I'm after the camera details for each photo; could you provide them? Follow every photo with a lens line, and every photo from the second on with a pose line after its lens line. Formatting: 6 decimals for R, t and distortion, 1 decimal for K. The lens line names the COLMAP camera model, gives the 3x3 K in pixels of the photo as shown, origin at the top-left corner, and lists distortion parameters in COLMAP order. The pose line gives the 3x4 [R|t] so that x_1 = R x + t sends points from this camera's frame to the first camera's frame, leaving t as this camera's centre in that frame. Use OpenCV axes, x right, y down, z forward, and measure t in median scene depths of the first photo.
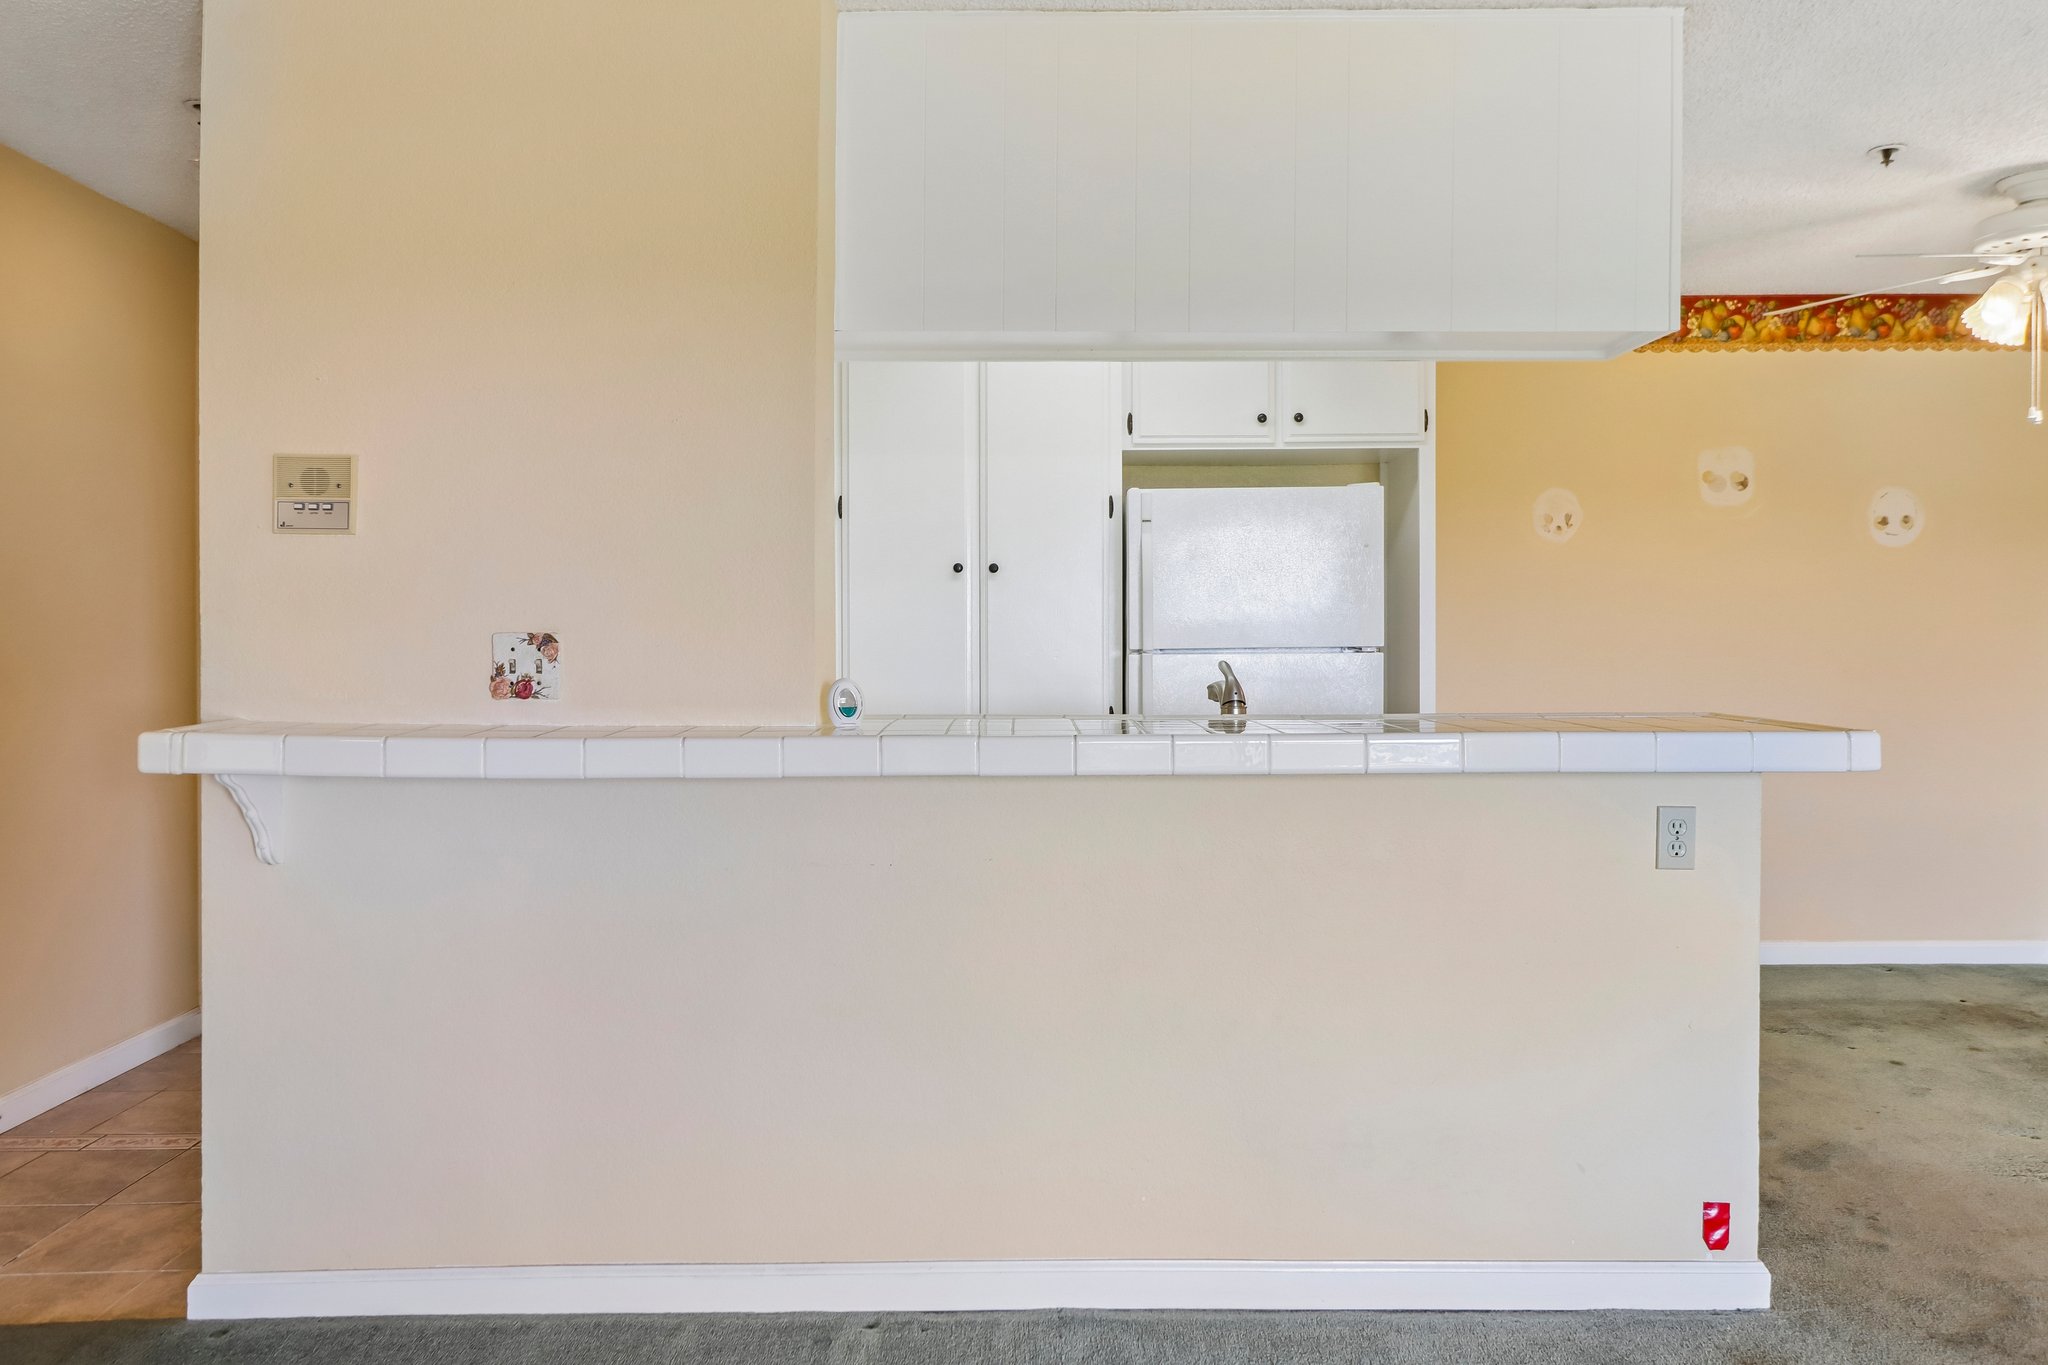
lens RADIAL K [[1324.2, 0, 1024.0], [0, 1324.2, 681.8], [0, 0, 1]] dist [-0.000289, 0.001836]
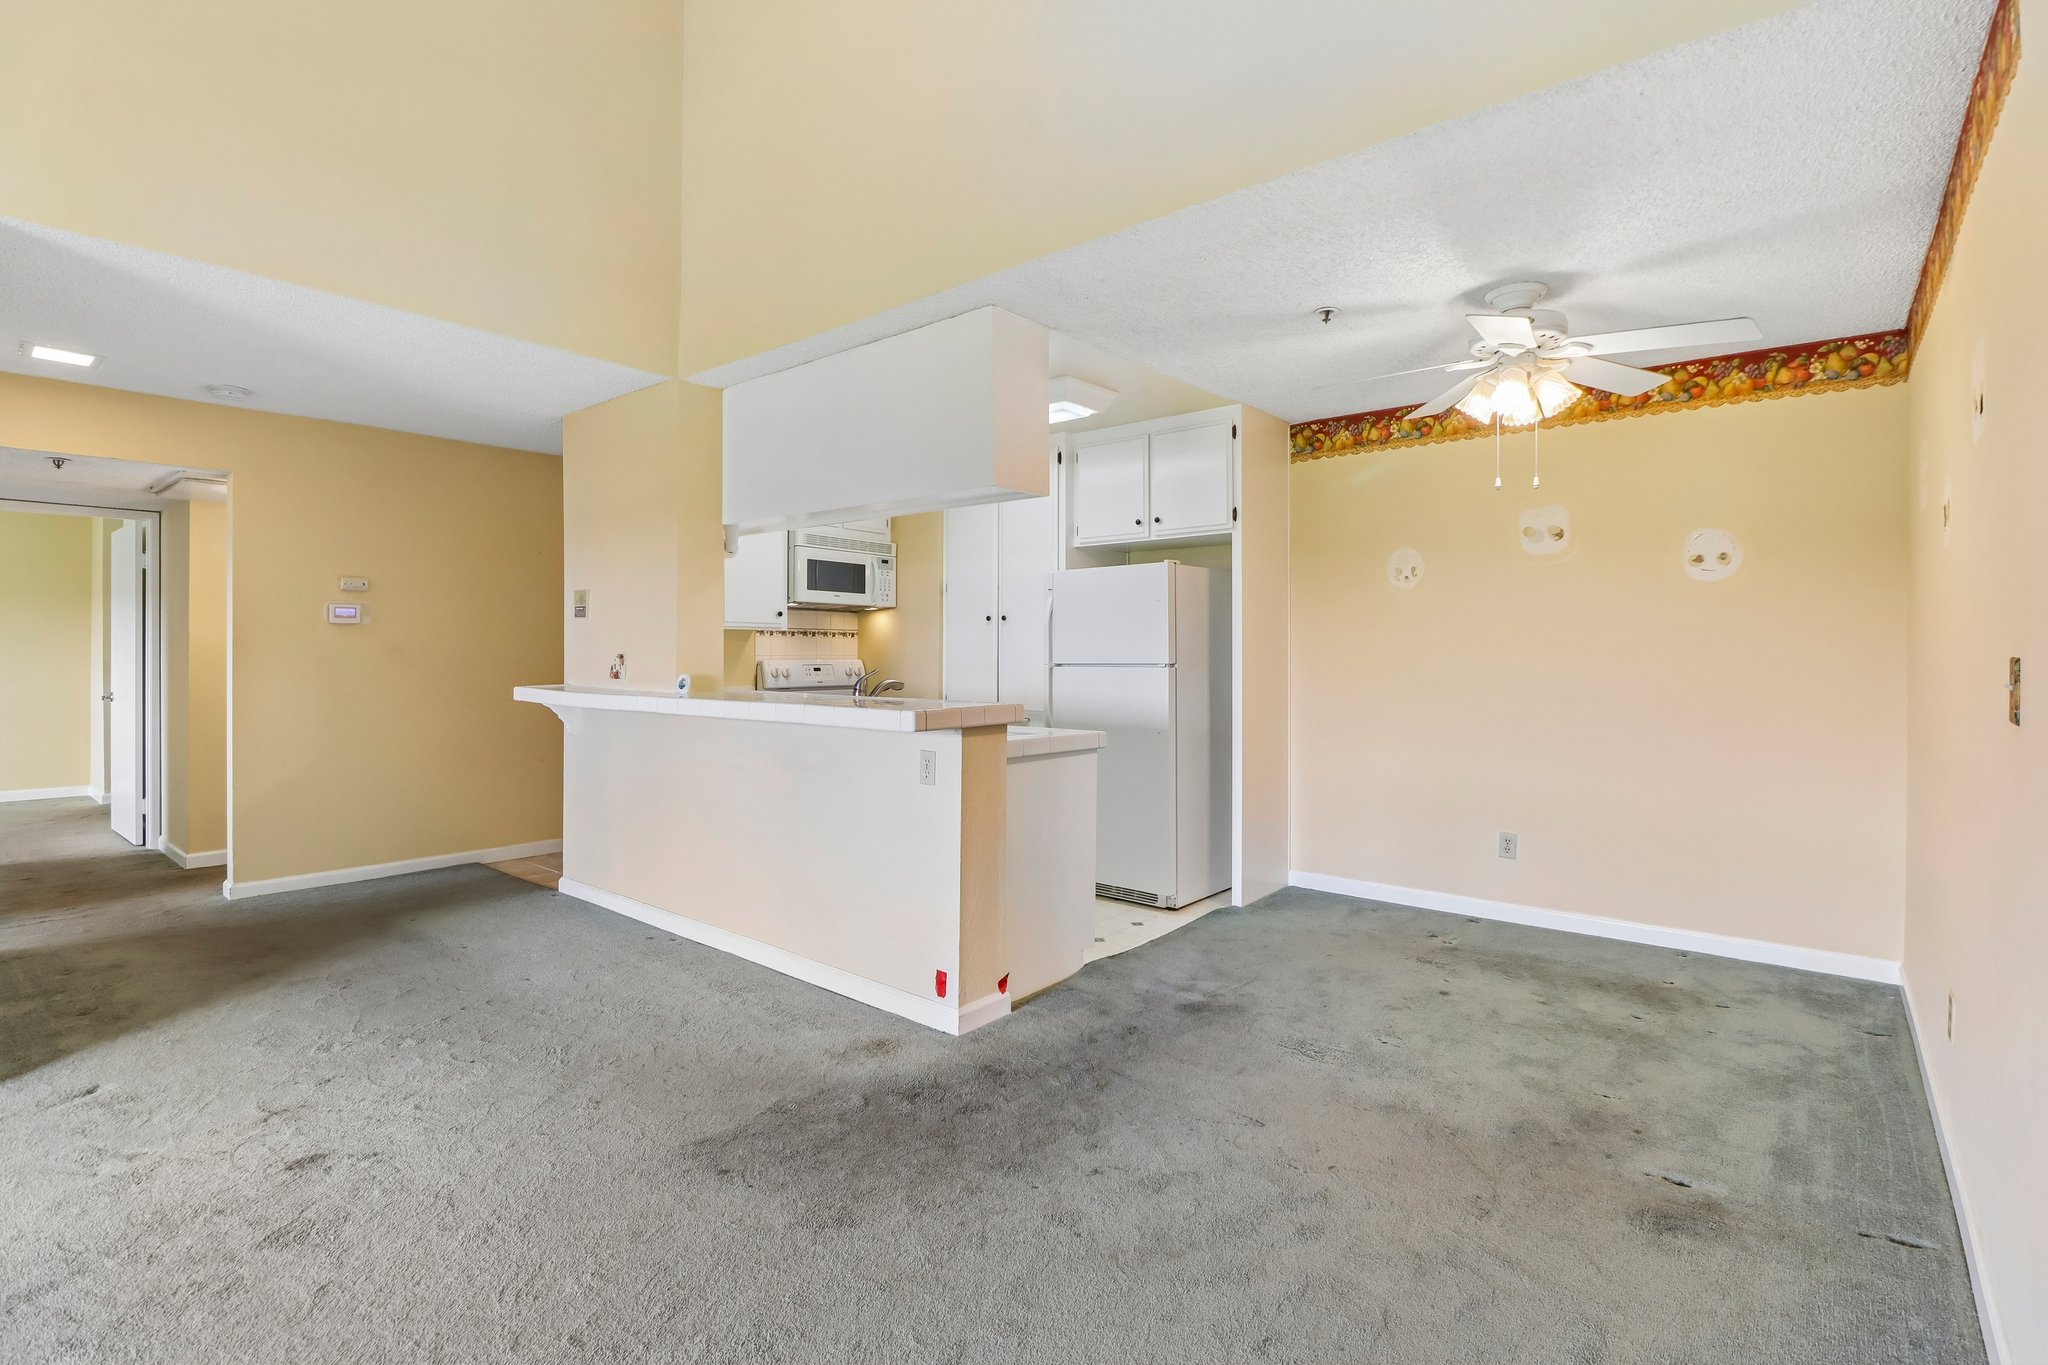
lens RADIAL K [[954.7, 0, 1046.2], [0, 954.7, 649.0], [0, 0, 1]] dist [-0.010406, -0.005065]
pose [[0.773367, 0.003553, -0.633948, 0.849015], [-0.025406, 0.999355, -0.025392, -0.011817], [0.633449, 0.035744, 0.772958, 0.031677]]
